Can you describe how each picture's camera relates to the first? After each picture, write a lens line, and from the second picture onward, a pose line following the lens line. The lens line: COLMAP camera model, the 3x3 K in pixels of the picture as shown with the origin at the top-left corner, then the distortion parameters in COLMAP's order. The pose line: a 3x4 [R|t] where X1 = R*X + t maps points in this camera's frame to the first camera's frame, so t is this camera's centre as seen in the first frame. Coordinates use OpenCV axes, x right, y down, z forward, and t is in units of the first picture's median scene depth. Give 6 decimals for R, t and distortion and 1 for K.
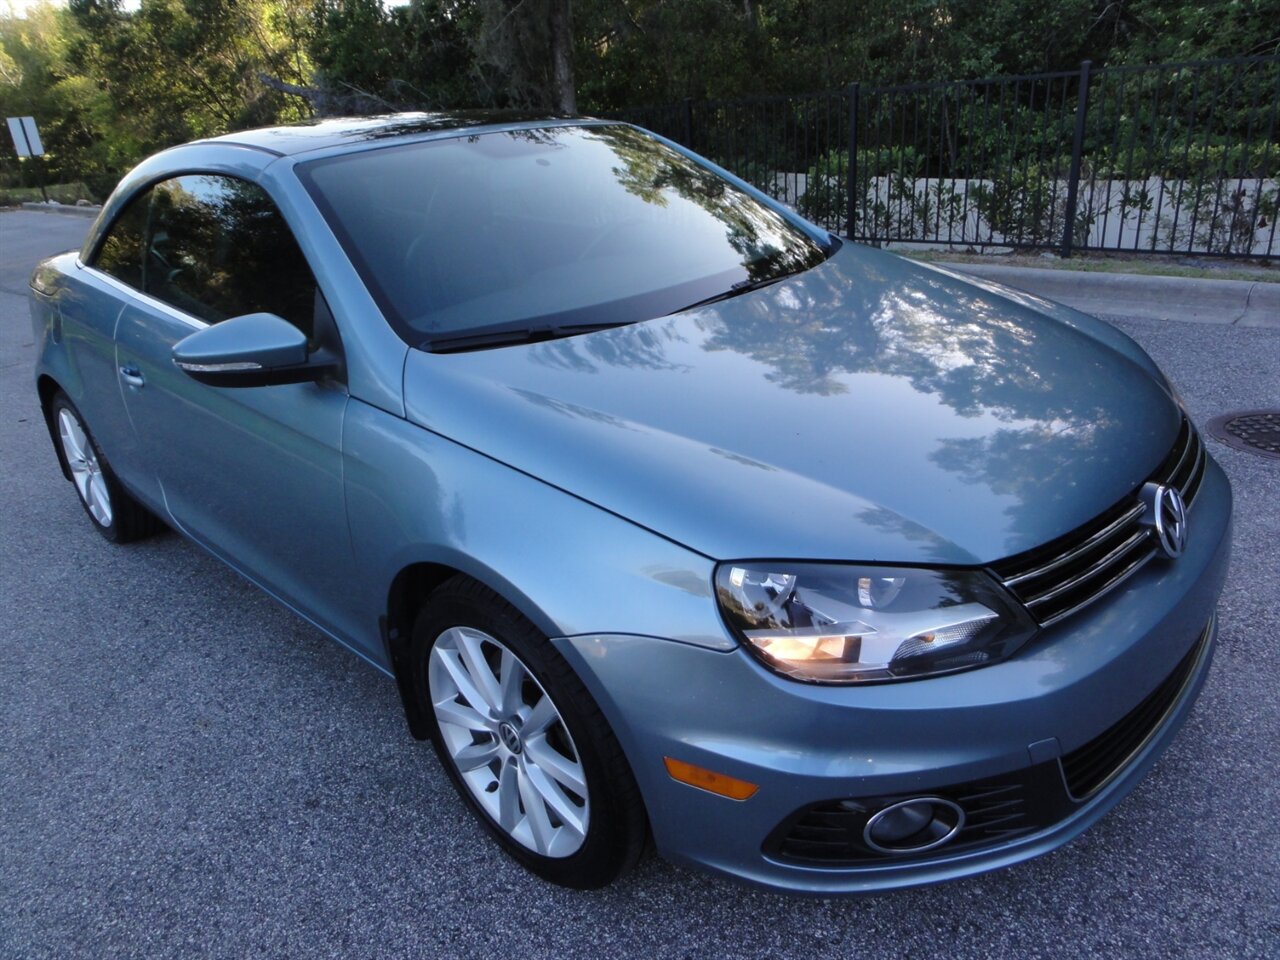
lens RADIAL K [[915.2, 0, 640.0], [0, 915.2, 480.0], [0, 0, 1]] dist [0.003162, -0.003532]
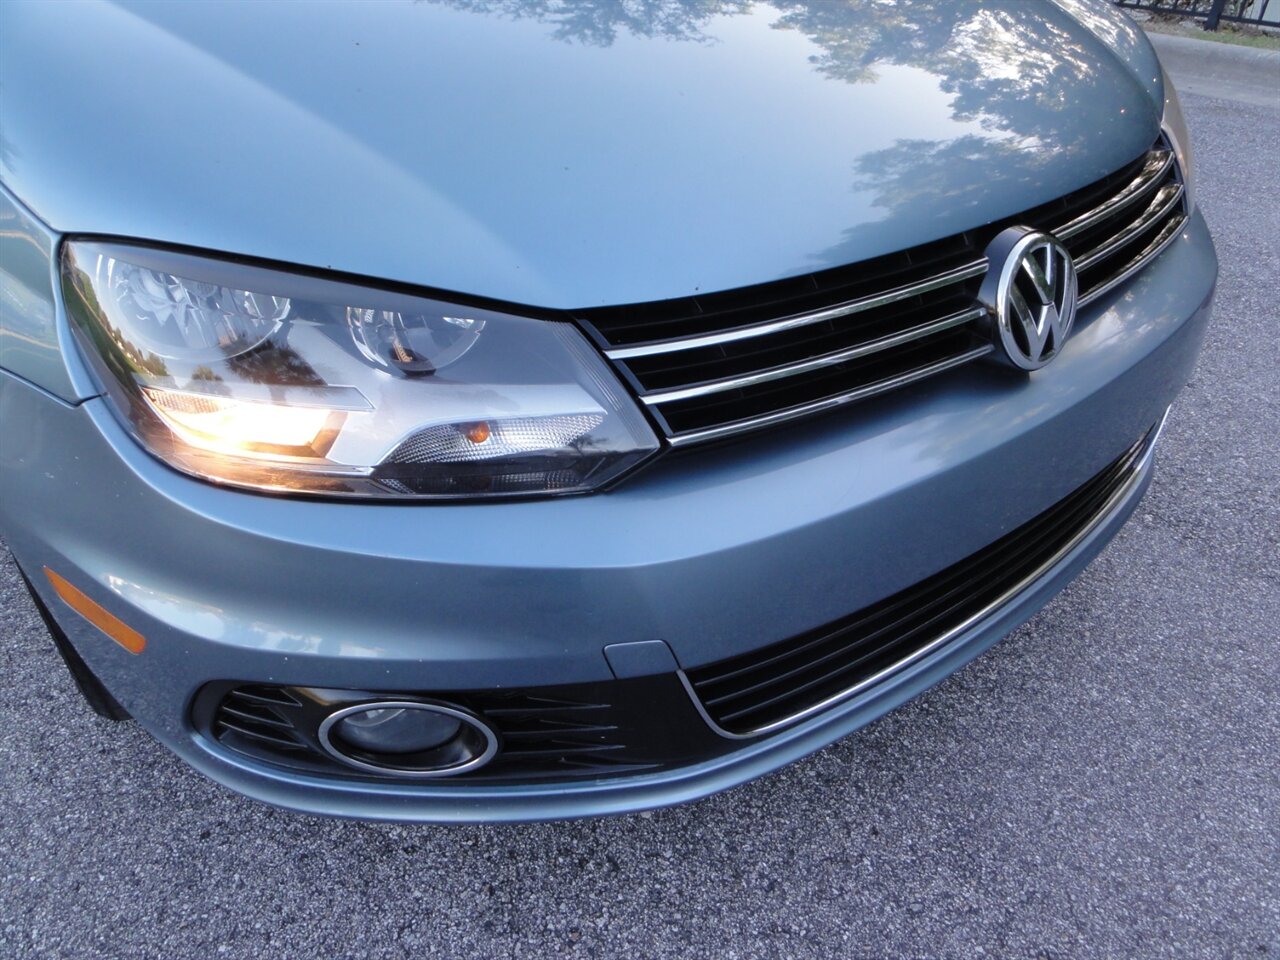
lens RADIAL K [[915.9, 0, 639.0], [0, 915.9, 482.3], [0, 0, 1]] dist [-0.001459, 0.003315]
pose [[0.986518, 0.145701, -0.074527, 0.395912], [-0.124870, 0.964499, 0.232699, 0.050262], [0.105785, -0.220255, 0.969689, 0.402679]]
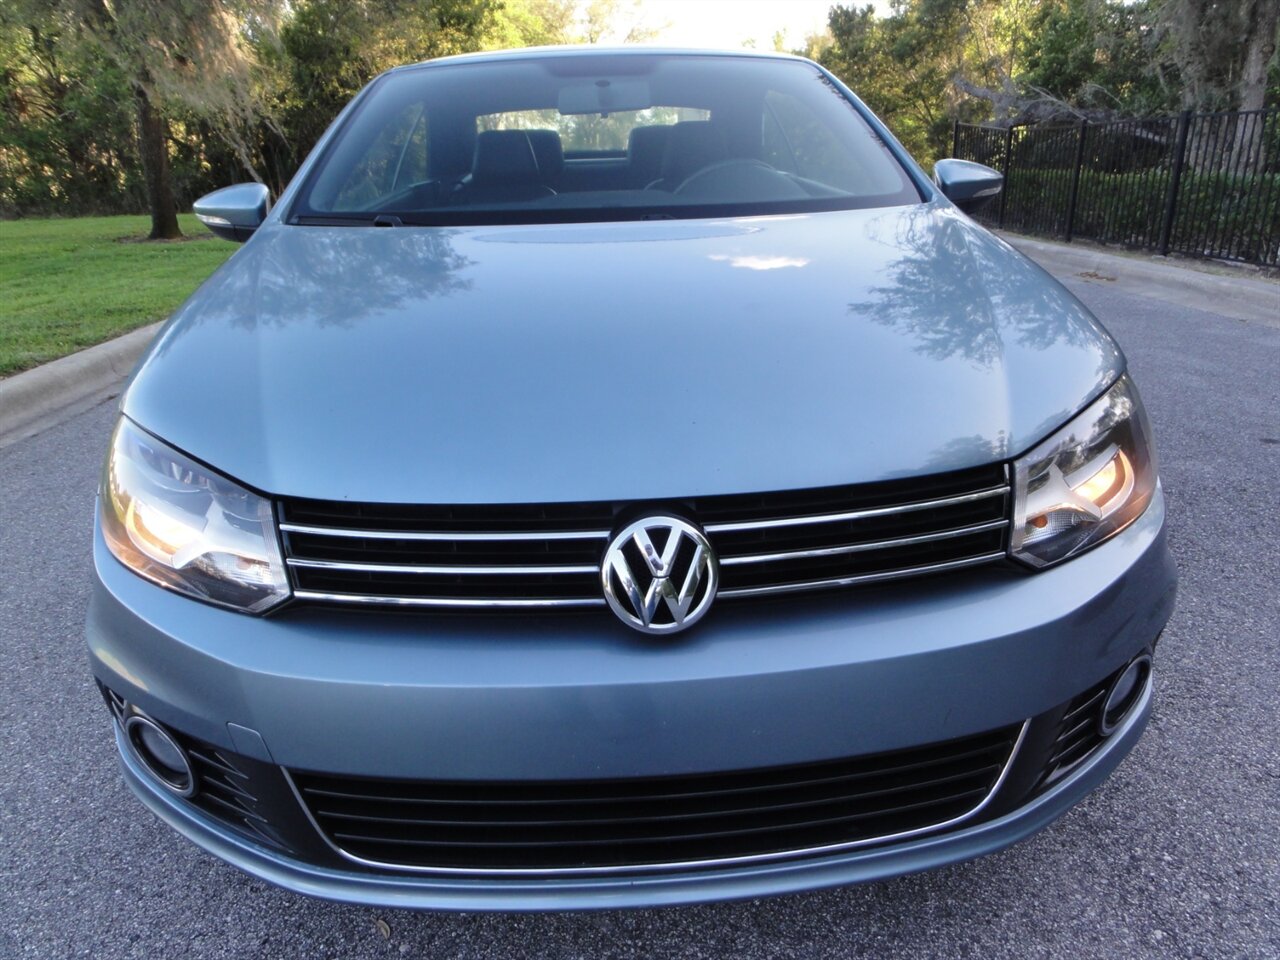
lens RADIAL K [[915.2, 0, 640.0], [0, 915.2, 480.0], [0, 0, 1]] dist [0.003162, -0.003532]
pose [[0.736151, 0.278015, -0.617081, 0.938355], [-0.286578, 0.954012, 0.087938, -0.071276], [0.613151, 0.112106, 0.781970, 0.478402]]
